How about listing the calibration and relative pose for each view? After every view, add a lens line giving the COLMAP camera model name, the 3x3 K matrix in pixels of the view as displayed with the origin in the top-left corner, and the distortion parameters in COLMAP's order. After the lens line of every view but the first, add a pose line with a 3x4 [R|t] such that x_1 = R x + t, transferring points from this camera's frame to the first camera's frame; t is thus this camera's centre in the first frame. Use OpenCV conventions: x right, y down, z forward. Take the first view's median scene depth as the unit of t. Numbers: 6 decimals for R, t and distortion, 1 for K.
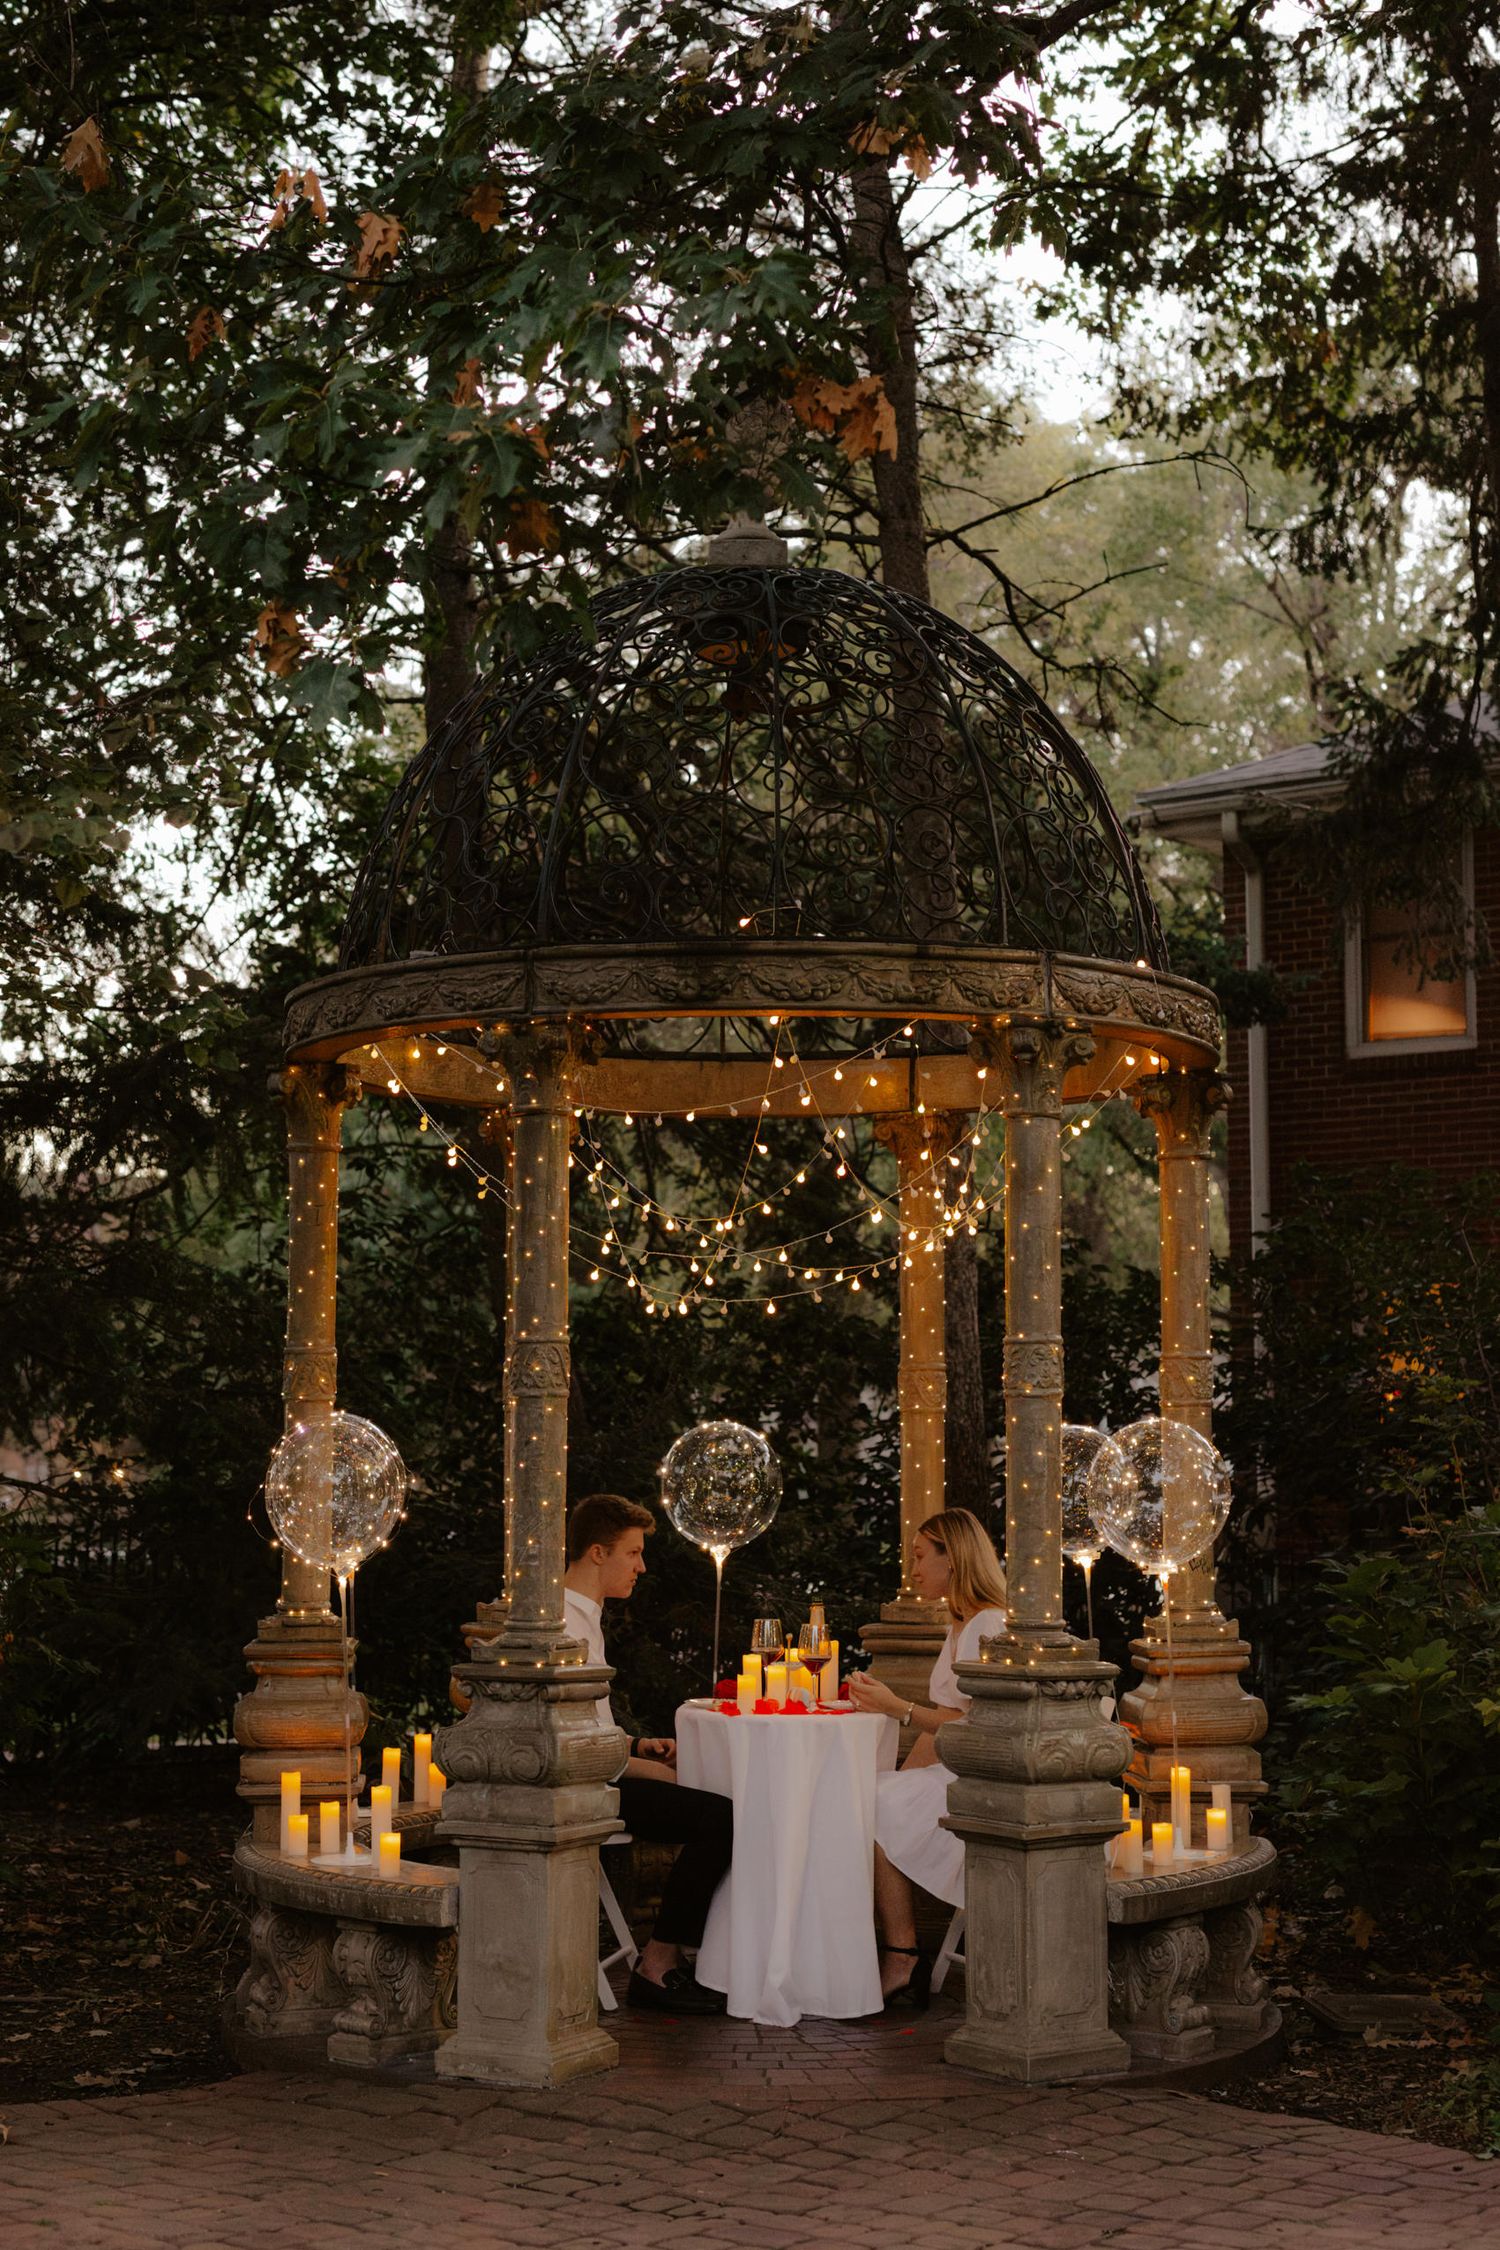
lens RADIAL K [[3742.2, 0, 691.0], [0, 3742.2, 1129.4], [0, 0, 1]] dist [0.170565, -0.020701]
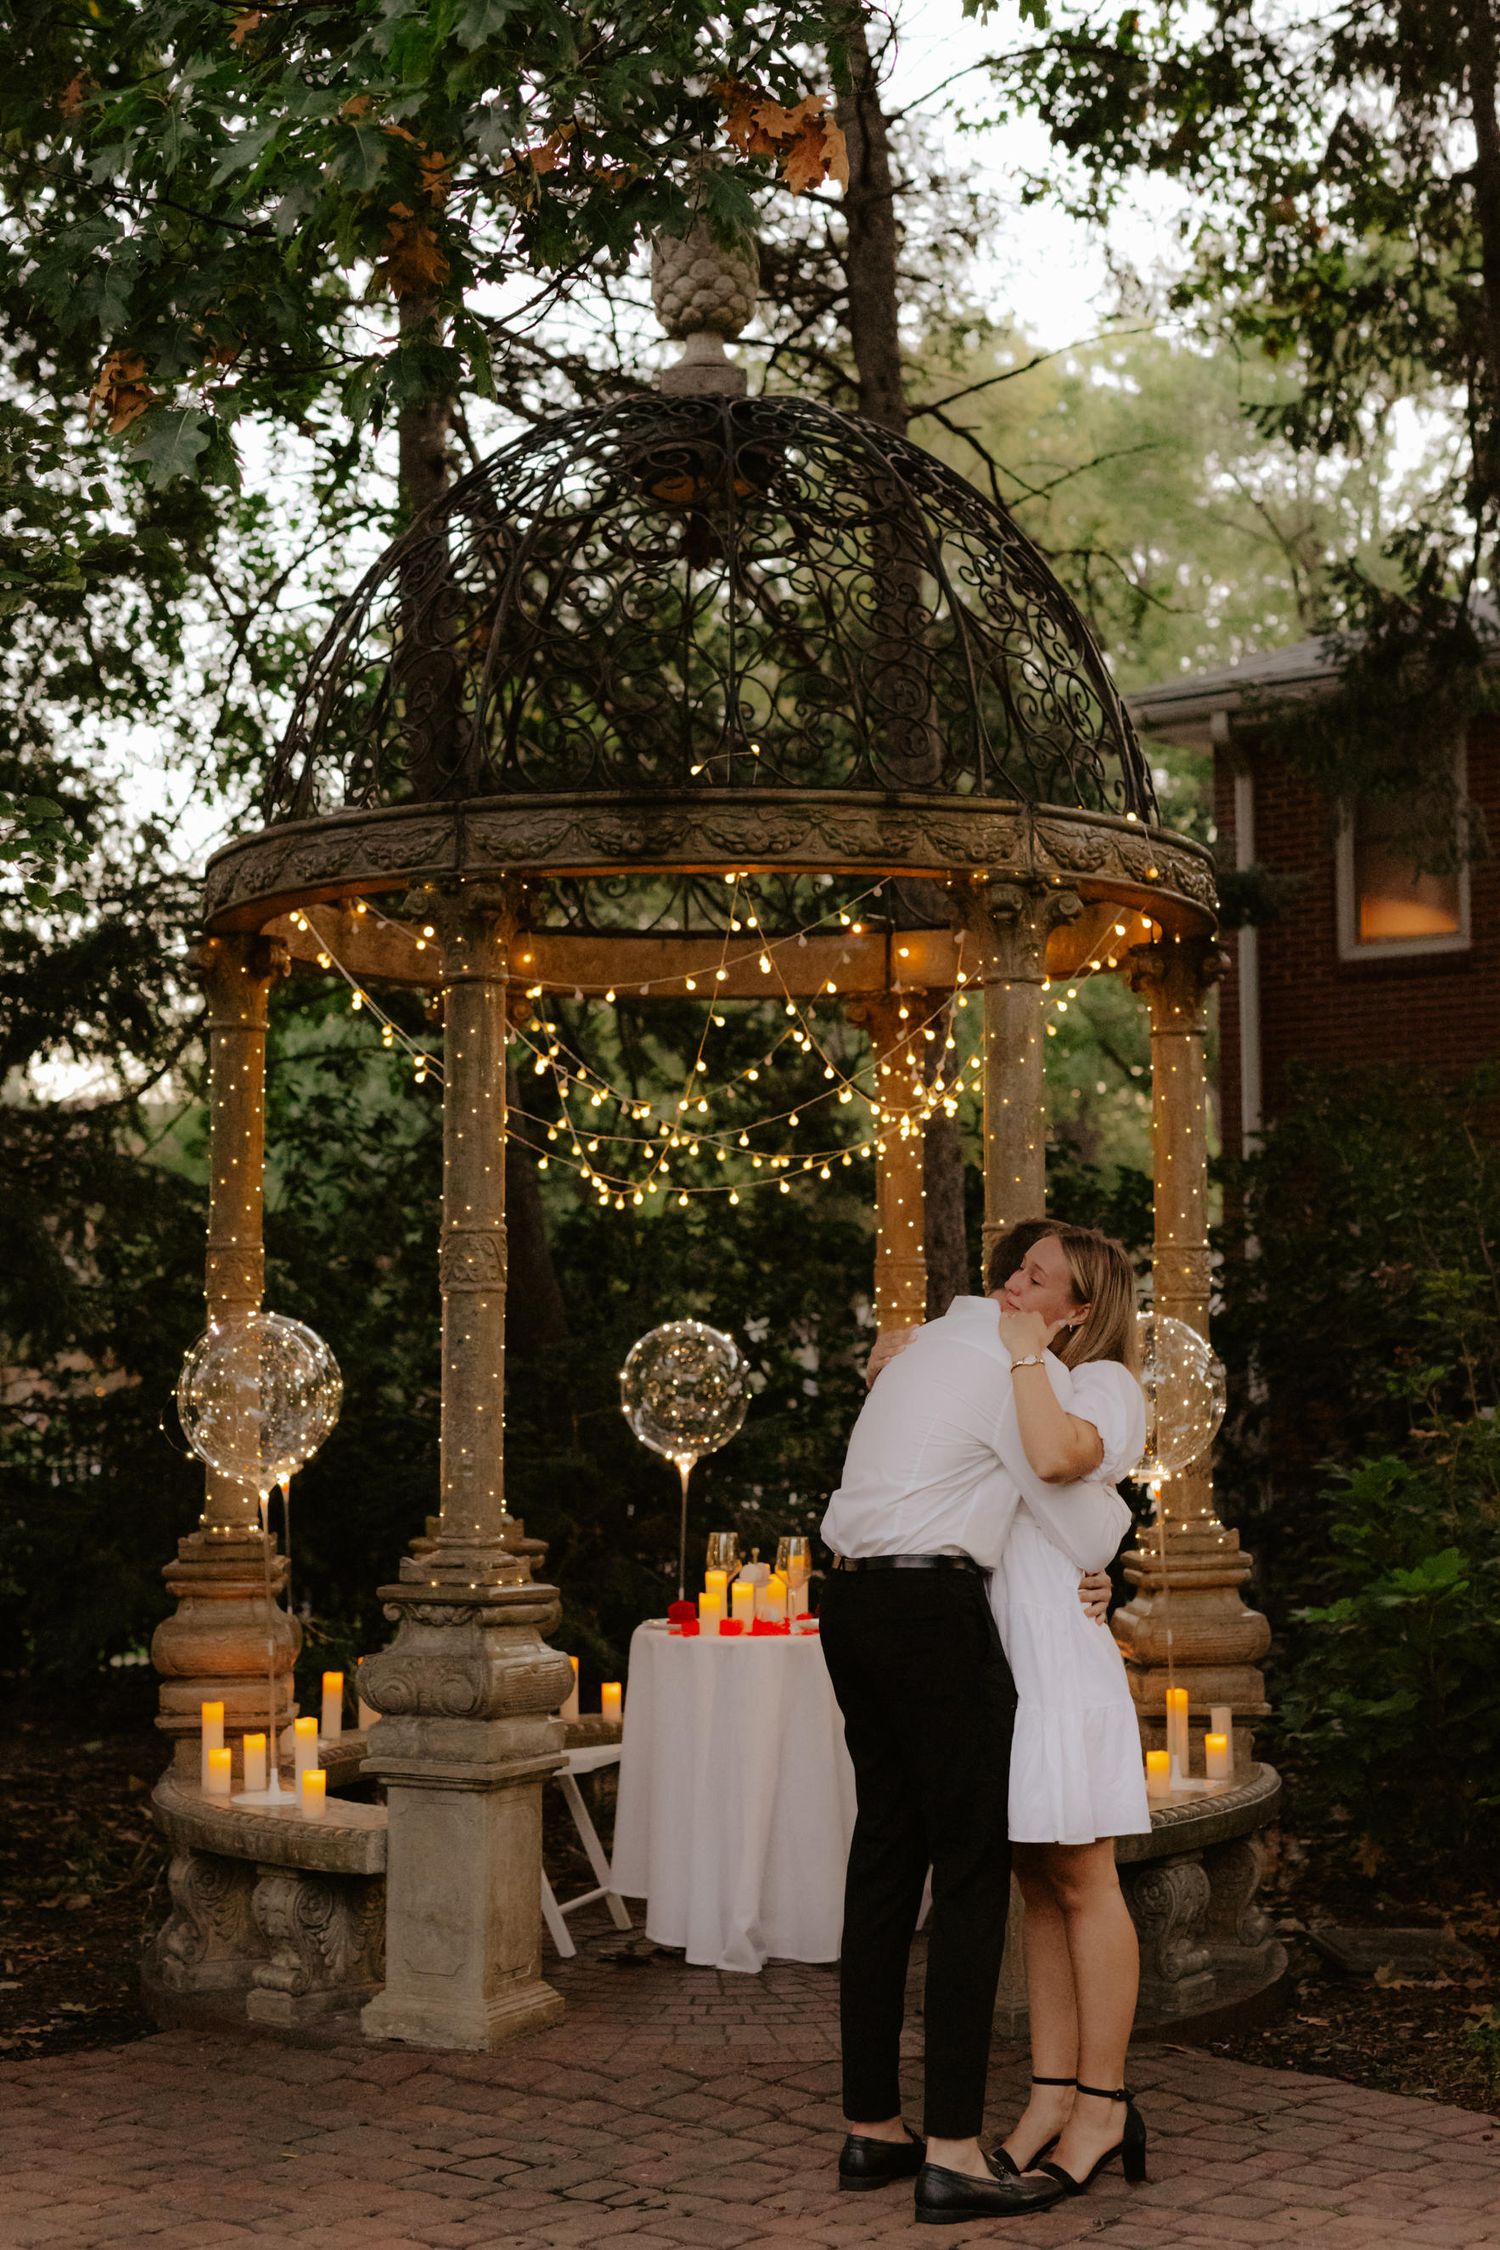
lens RADIAL K [[3283.7, 0, 750.0], [0, 3283.7, 1125.0], [0, 0, 1]] dist [0.140995, 0.000915]
pose [[0.999975, -0.005886, 0.003971, 0.021534], [0.005850, 0.999944, 0.008841, 0.021854], [-0.004023, -0.008818, 0.999953, 0.181838]]
